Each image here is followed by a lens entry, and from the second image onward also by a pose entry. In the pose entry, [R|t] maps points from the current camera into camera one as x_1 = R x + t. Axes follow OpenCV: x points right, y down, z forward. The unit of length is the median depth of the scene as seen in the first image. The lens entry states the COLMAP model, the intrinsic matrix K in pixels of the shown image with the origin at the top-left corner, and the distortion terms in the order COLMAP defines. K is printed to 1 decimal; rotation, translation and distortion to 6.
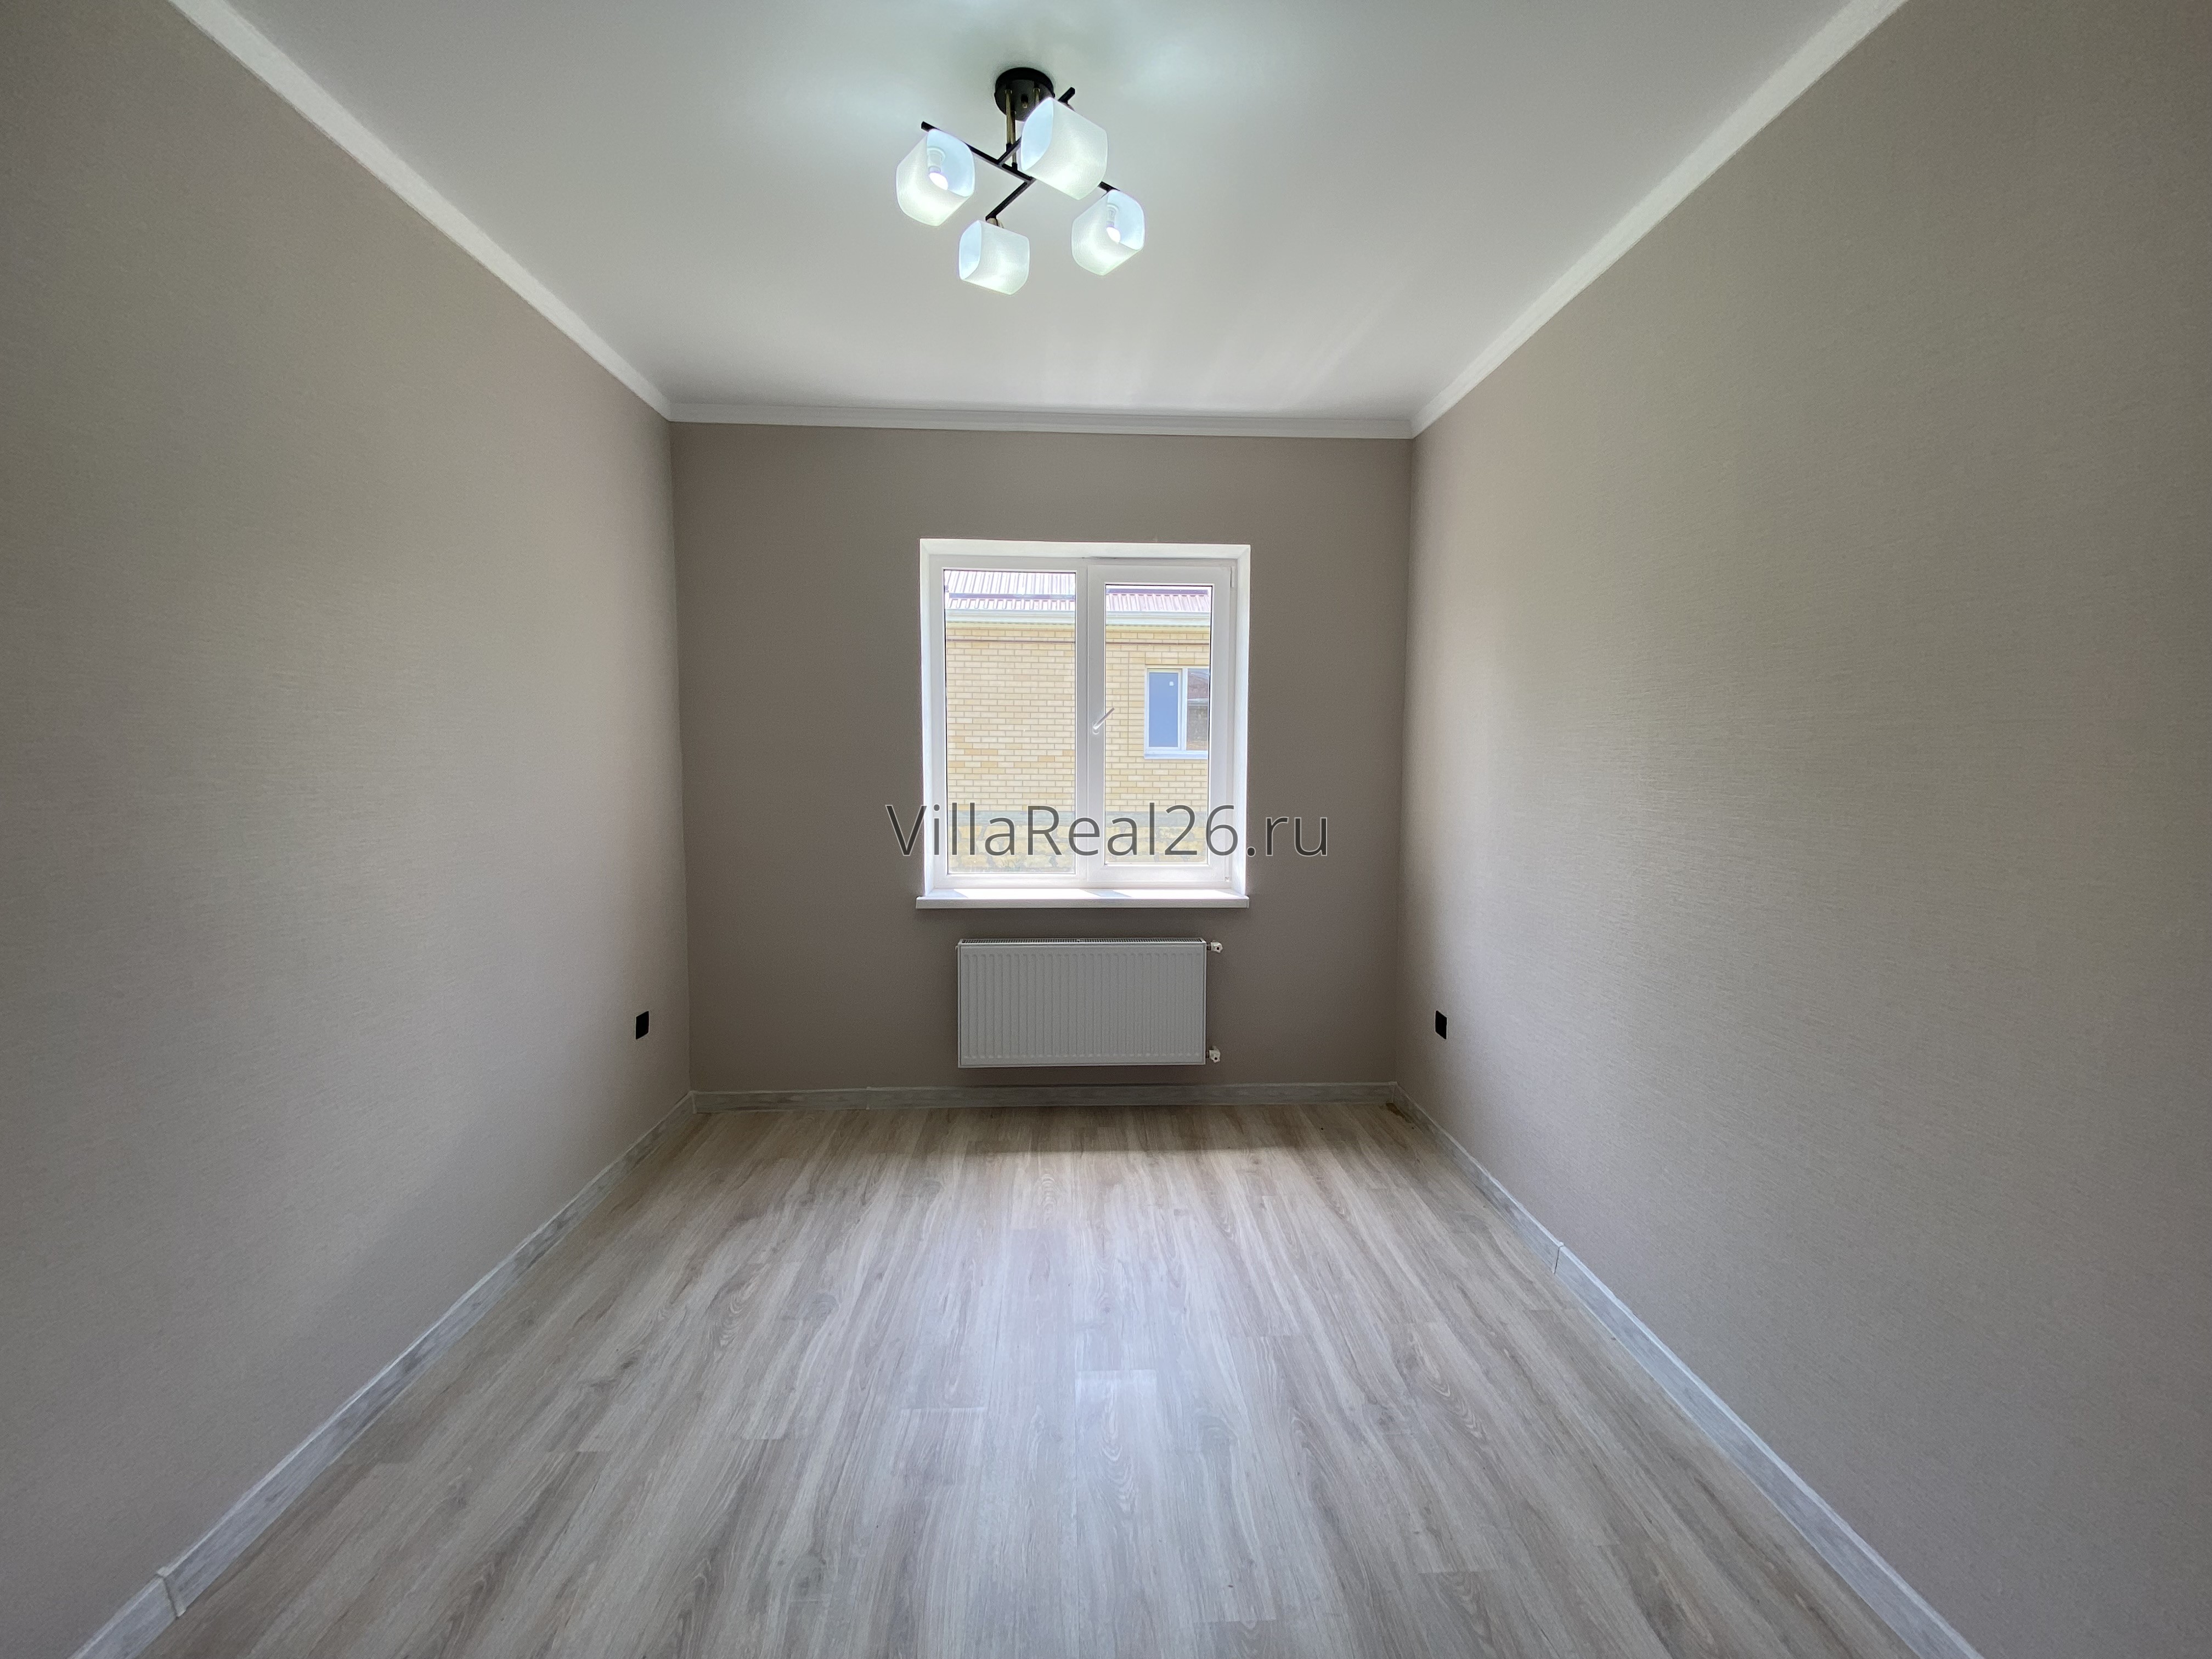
lens RADIAL K [[887.9, 0, 1109.3], [0, 887.9, 857.8], [0, 0, 1]] dist [-0.000261, -0.000001]
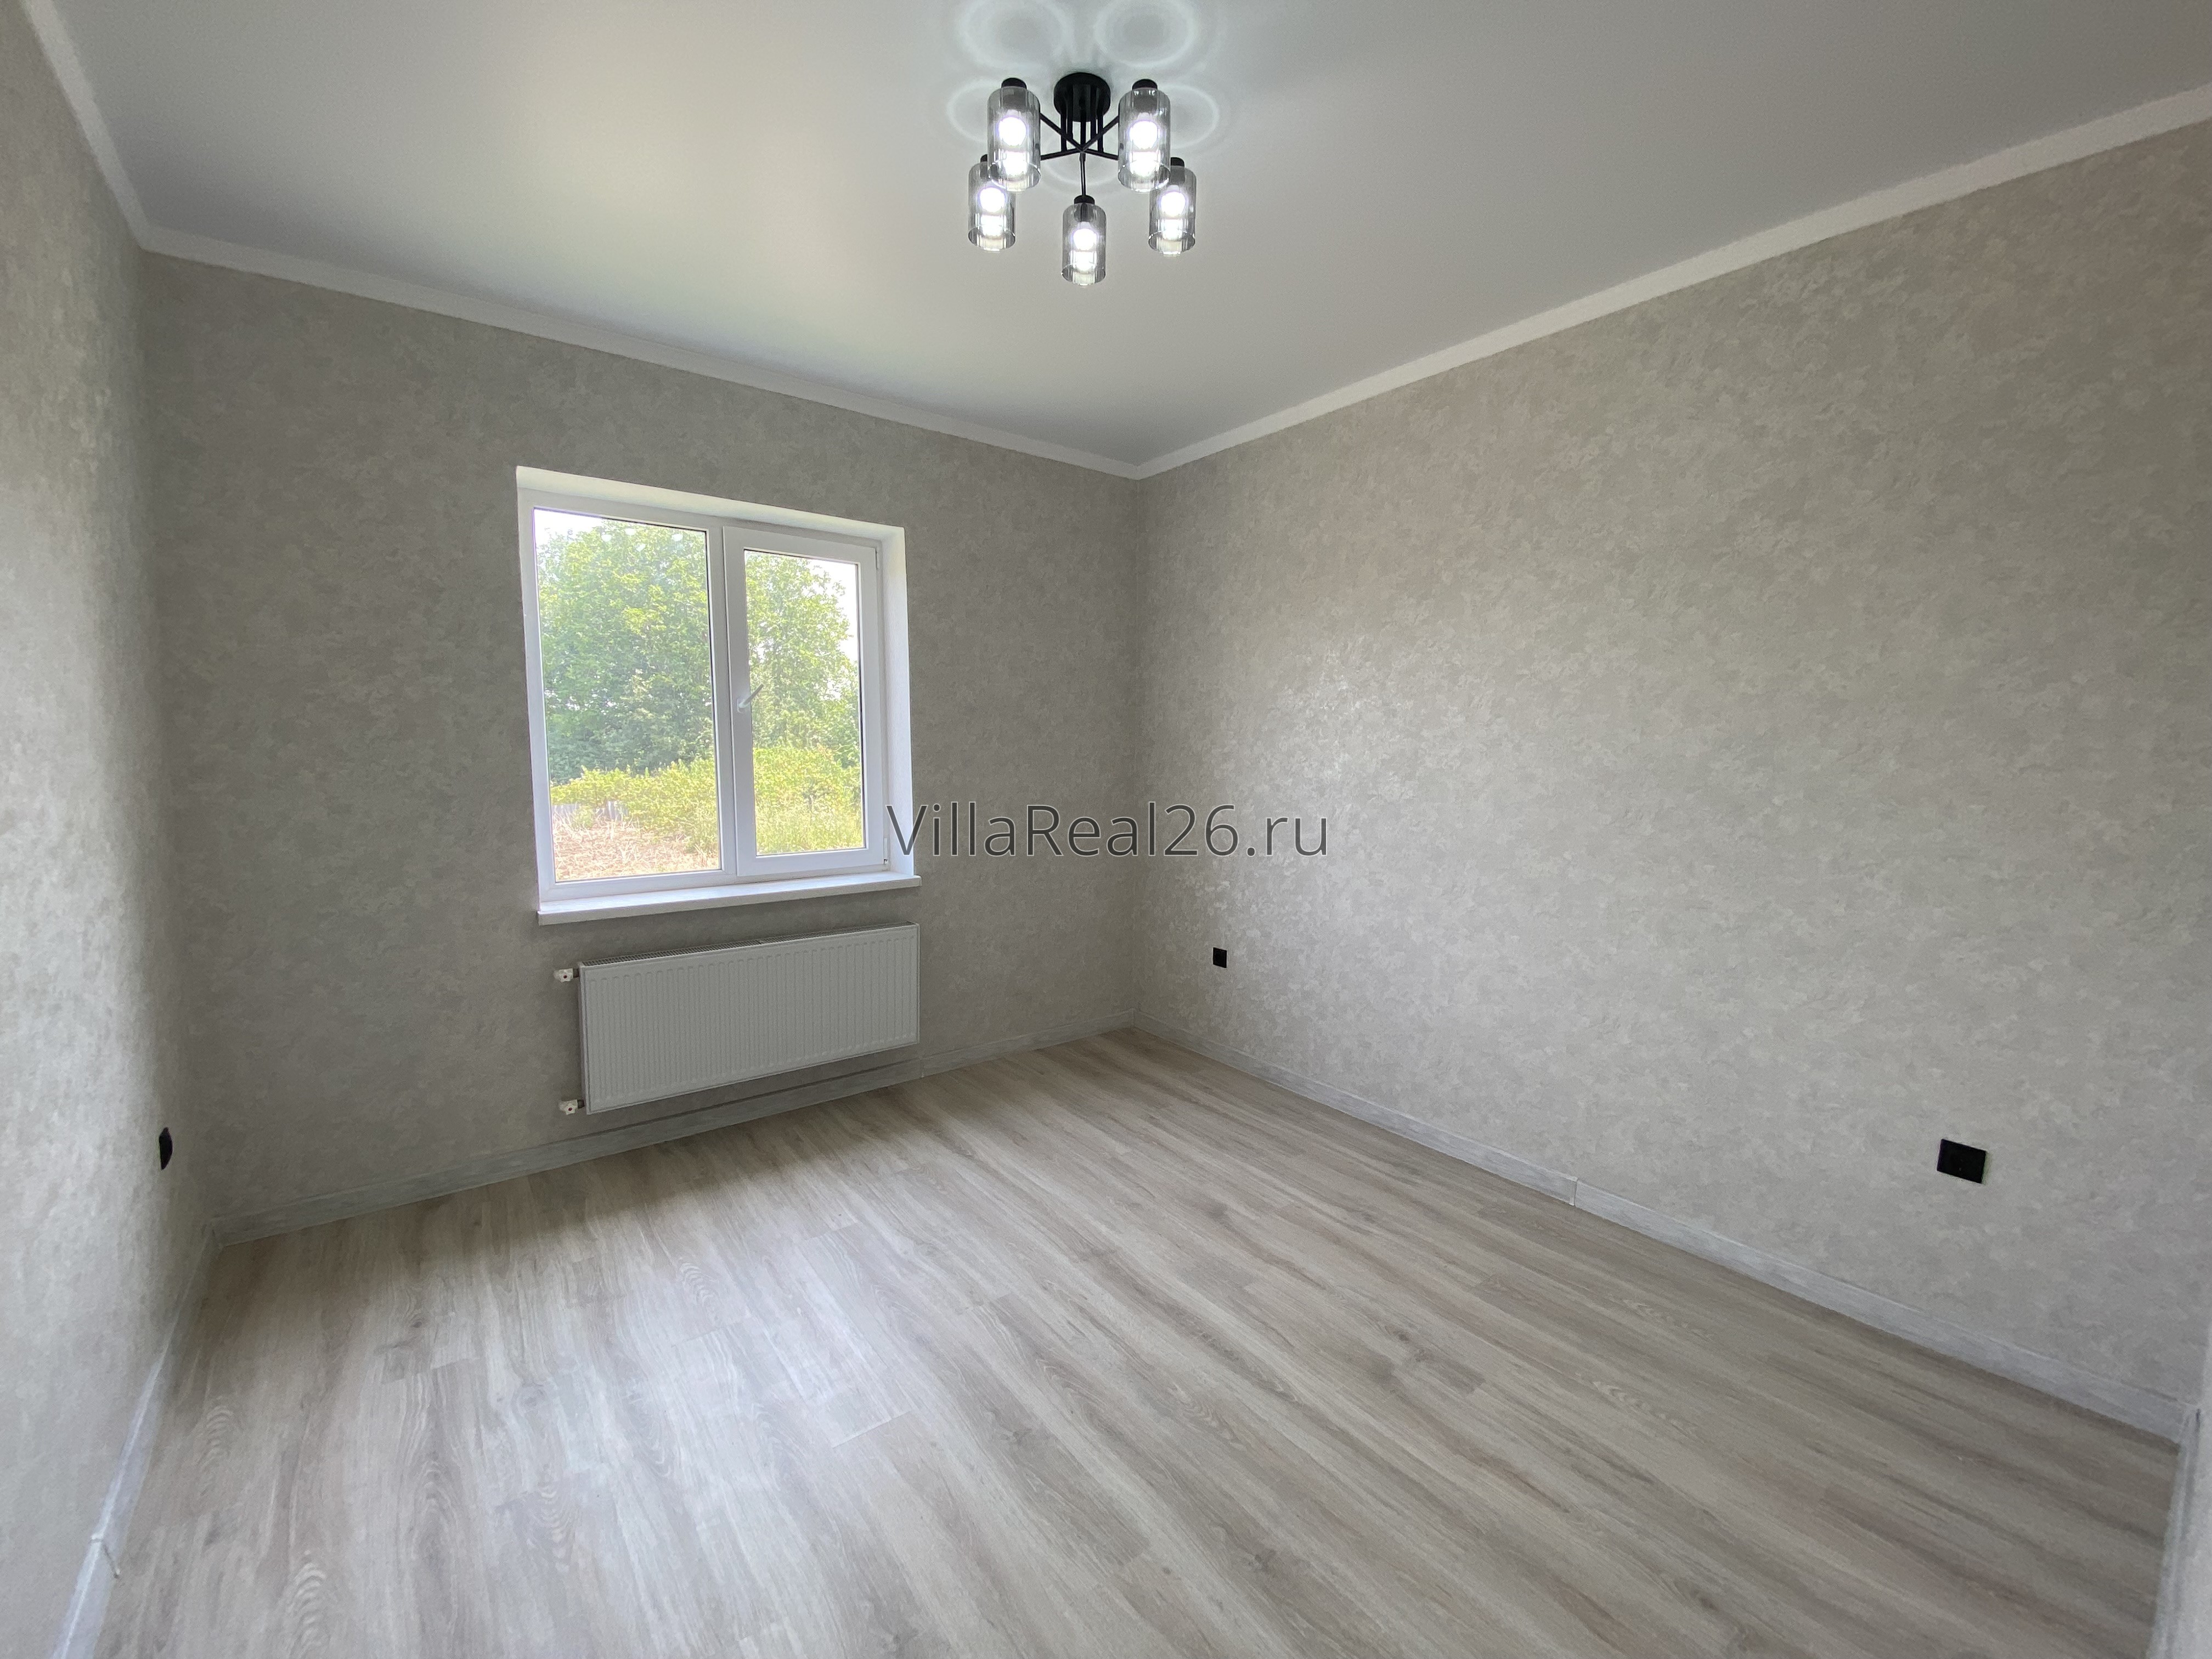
lens RADIAL K [[885.7, 0, 1103.5], [0, 885.7, 819.5], [0, 0, 1]] dist [0.013934, -0.000112]
pose [[0.842427, -0.044778, 0.536946, -0.212474], [0.060881, 0.998069, -0.012286, 0.004866], [-0.535360, 0.043040, 0.843527, 0.041507]]
